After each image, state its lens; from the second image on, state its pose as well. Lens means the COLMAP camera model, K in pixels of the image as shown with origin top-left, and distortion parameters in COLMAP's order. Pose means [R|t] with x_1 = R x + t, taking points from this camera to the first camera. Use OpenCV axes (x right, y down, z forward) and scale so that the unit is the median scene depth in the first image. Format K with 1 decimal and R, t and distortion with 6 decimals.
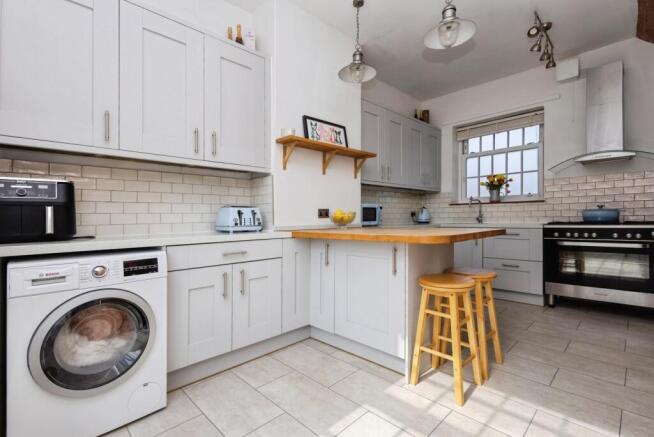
lens RADIAL K [[300.7, 0, 325.7], [0, 300.7, 222.0], [0, 0, 1]] dist [-0.008557, -0.003262]
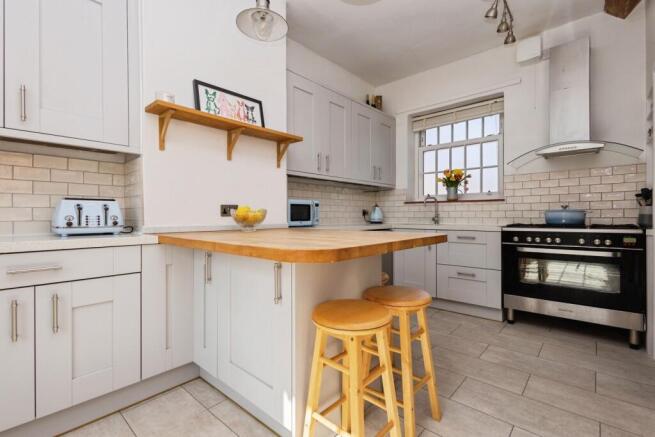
lens RADIAL K [[301.1, 0, 327.8], [0, 301.1, 215.4], [0, 0, 1]] dist [-0.008557, -0.003262]
pose [[0.996569, 0.012199, 0.081858, 0.177338], [-0.010992, 0.999824, -0.015184, -0.006995], [-0.082029, 0.014232, 0.996528, 0.203306]]
